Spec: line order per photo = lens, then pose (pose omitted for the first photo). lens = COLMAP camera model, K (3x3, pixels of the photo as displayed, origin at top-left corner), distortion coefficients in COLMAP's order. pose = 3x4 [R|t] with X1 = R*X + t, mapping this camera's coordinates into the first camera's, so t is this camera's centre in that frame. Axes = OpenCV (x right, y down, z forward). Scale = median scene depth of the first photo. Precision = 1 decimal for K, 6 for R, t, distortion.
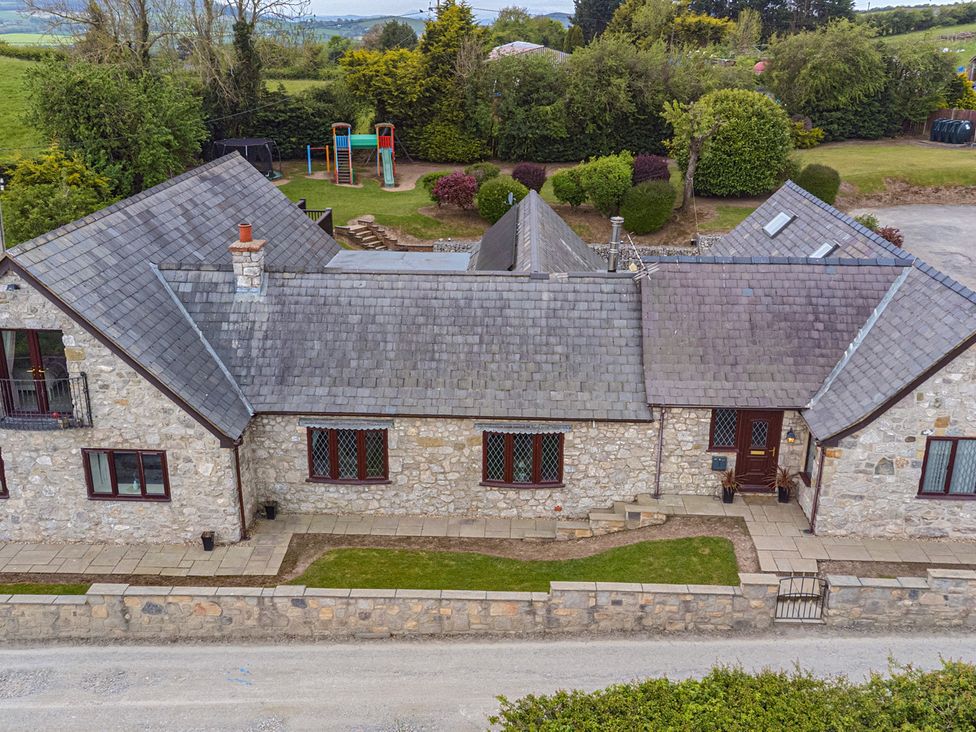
lens RADIAL K [[968.0, 0, 489.7], [0, 968.0, 371.5], [0, 0, 1]] dist [0.035205, 0.000000]
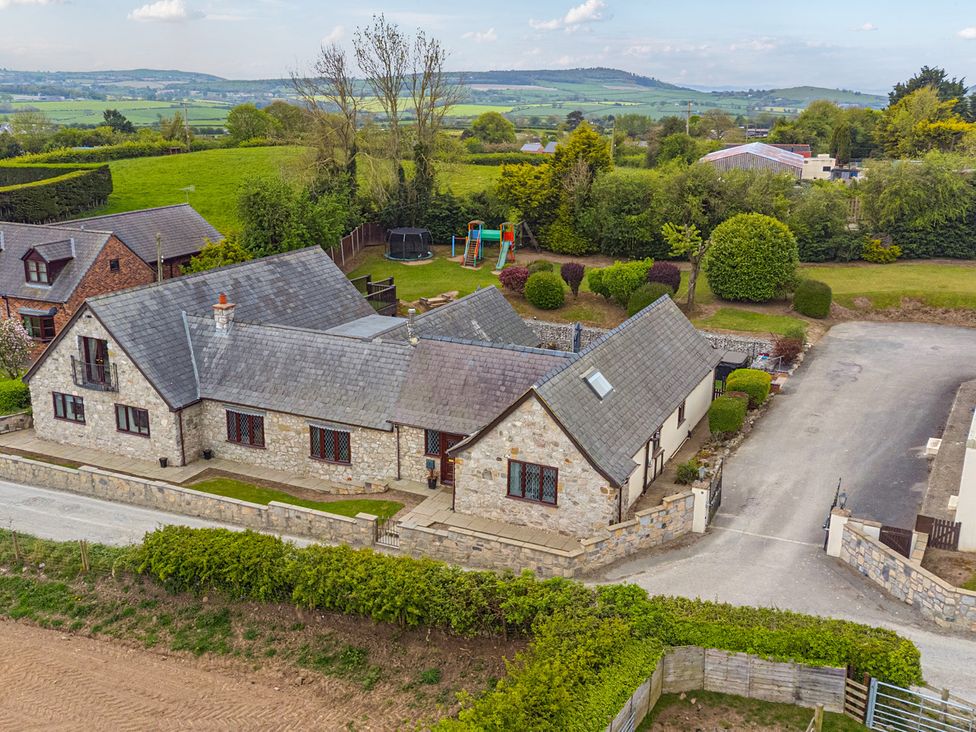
lens RADIAL K [[968.0, 0, 488.9], [0, 968.0, 375.5], [0, 0, 1]] dist [0.035205, 0.000000]
pose [[0.920447, 0.115450, -0.373428, 0.899211], [-0.137885, 0.989870, -0.033834, -0.010891], [0.365739, 0.082633, 0.927042, -0.472005]]
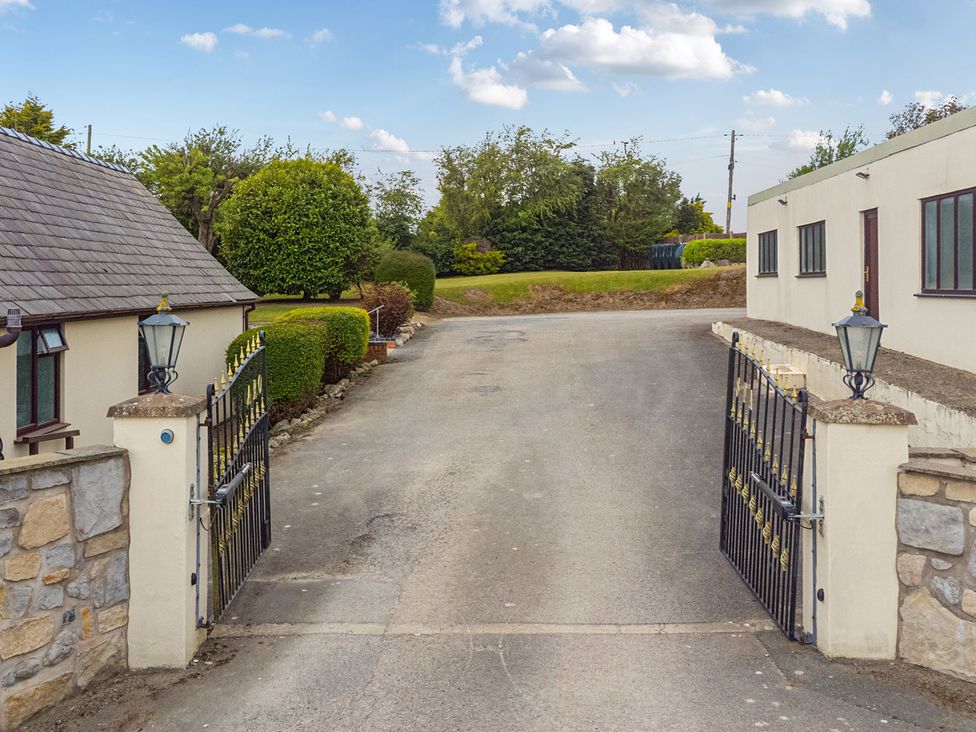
lens RADIAL K [[968.0, 0, 426.1], [0, 968.0, 398.4], [0, 0, 1]] dist [0.035205, 0.000000]
pose [[0.999977, -0.001630, -0.006643, 0.750936], [0.000057, 0.973150, -0.230171, 0.117156], [0.006840, 0.230165, 0.973128, 0.711453]]
